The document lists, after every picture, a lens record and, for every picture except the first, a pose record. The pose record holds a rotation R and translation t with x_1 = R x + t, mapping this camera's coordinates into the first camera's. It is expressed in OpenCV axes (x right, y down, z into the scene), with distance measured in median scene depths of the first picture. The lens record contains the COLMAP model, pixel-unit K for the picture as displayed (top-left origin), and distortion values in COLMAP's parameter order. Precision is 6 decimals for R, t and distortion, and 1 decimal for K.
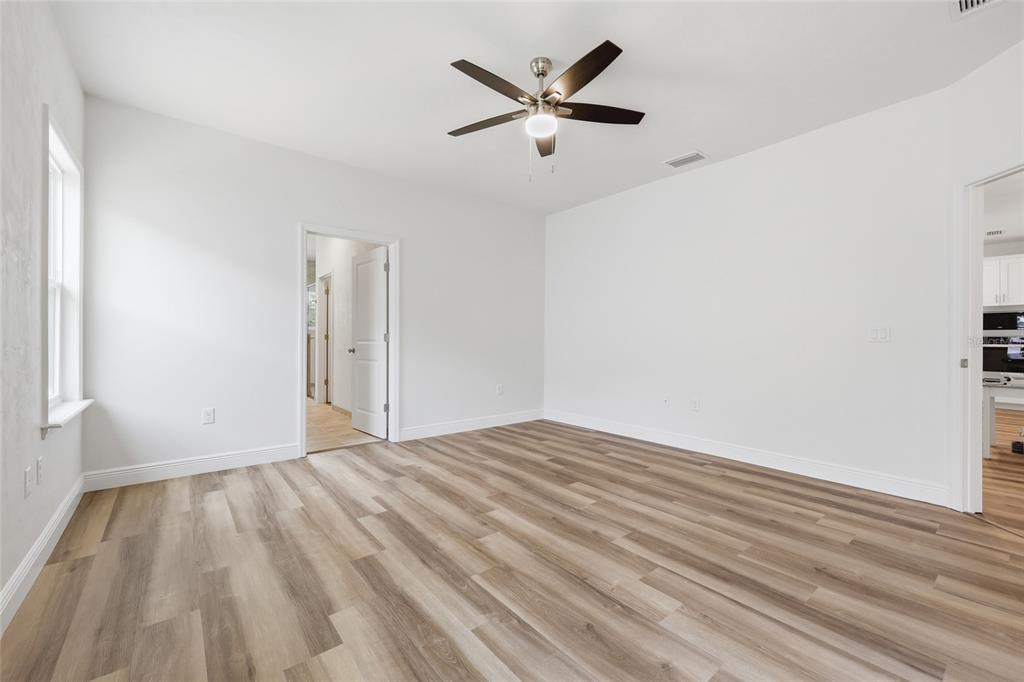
lens RADIAL K [[410.5, 0, 511.3], [0, 410.5, 341.6], [0, 0, 1]] dist [0.000451, 0.000167]
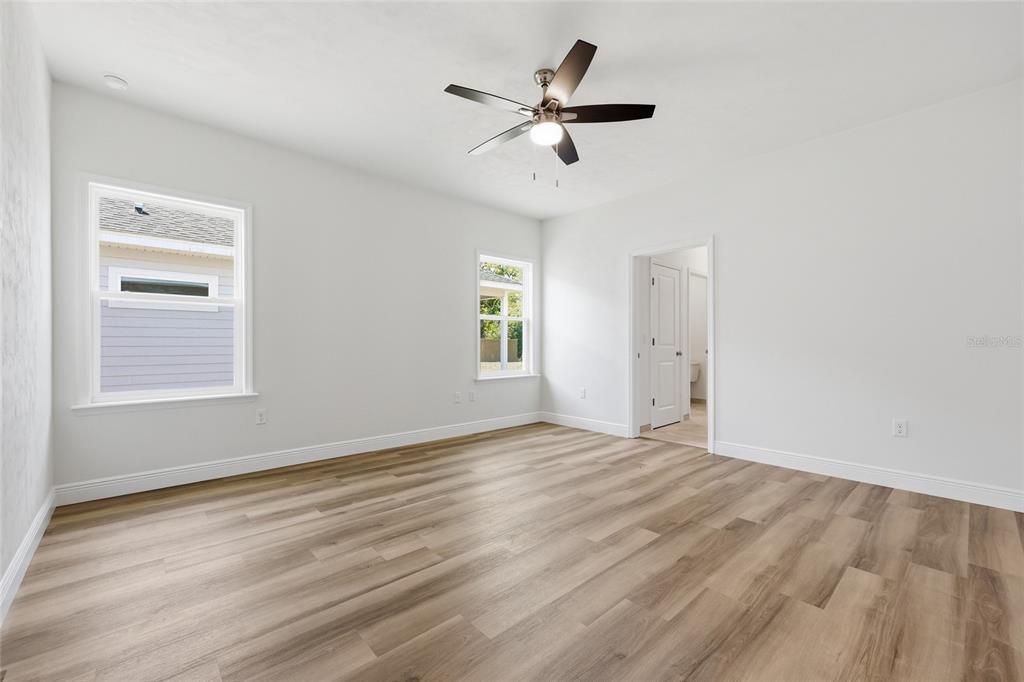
lens RADIAL K [[414.3, 0, 511.2], [0, 414.3, 341.4], [0, 0, 1]] dist [0.019585, 0.000235]
pose [[0.061749, -0.013057, -0.998006, 0.889849], [0.001839, 0.999914, -0.012968, 0.005326], [0.998090, -0.001035, 0.061768, 0.684066]]
